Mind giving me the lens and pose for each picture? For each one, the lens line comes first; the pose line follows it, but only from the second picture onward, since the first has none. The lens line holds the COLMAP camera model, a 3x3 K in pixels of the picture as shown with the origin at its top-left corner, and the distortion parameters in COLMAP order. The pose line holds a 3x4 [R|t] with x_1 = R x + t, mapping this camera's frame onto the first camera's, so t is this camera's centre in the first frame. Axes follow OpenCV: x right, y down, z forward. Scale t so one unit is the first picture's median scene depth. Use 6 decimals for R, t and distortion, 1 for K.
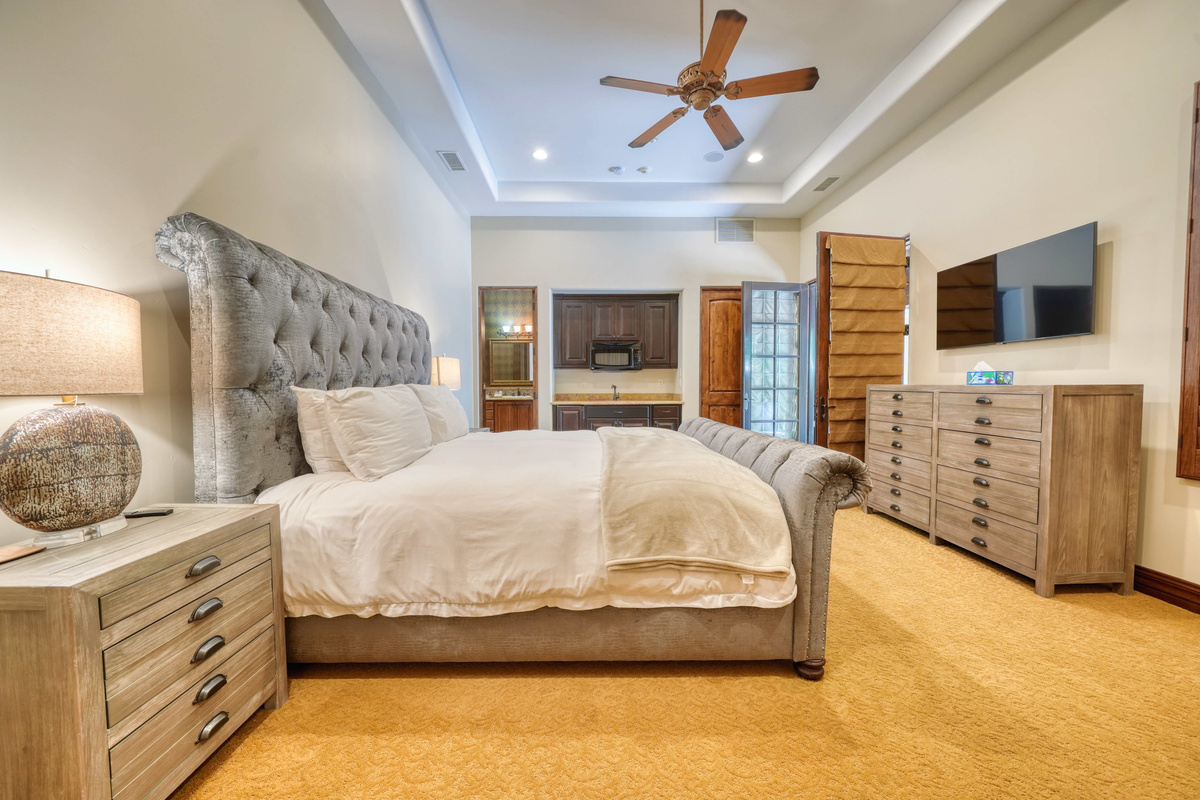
lens RADIAL K [[432.7, 0, 597.5], [0, 432.7, 401.8], [0, 0, 1]] dist [-0.017245, 0.000482]
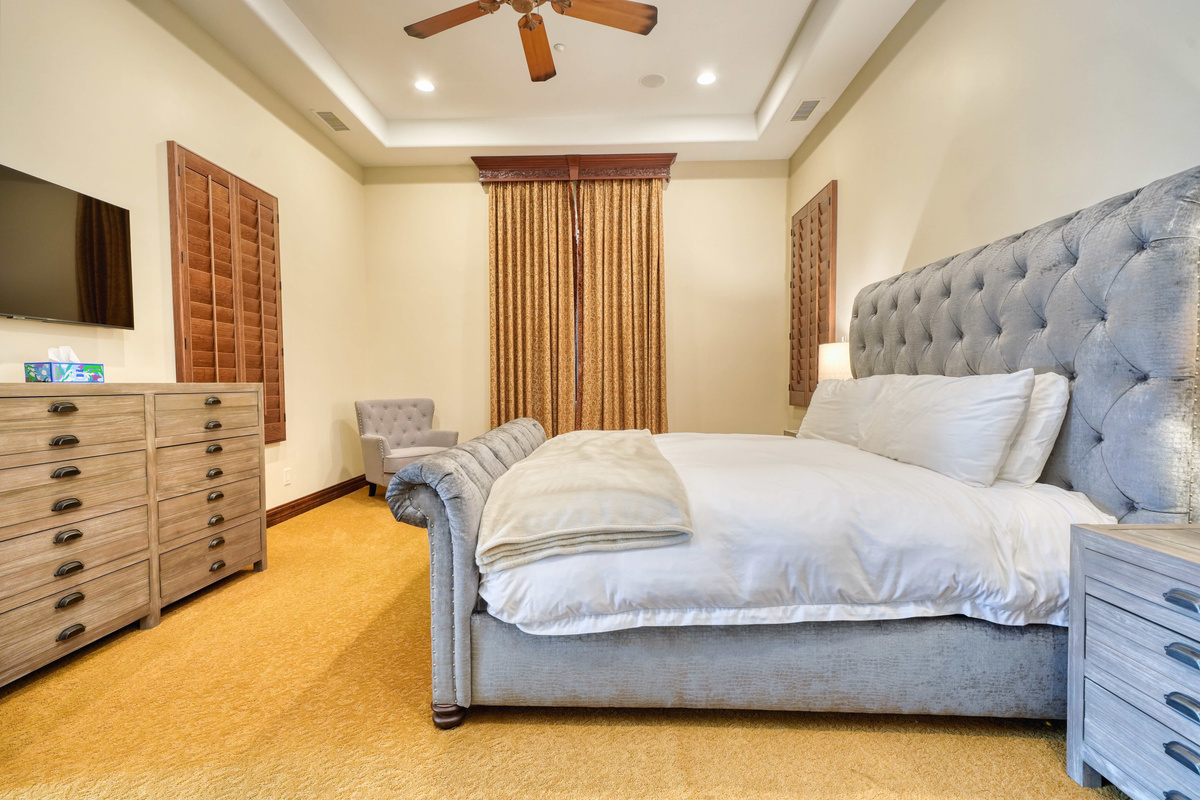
lens RADIAL K [[540.9, 0, 601.0], [0, 540.9, 398.6], [0, 0, 1]] dist [0.009590, 0.000035]
pose [[-0.998542, 0.004534, 0.053784, 0.050053], [0.008285, 0.997533, 0.069712, -0.062101], [-0.053336, 0.070056, -0.996116, 1.630249]]
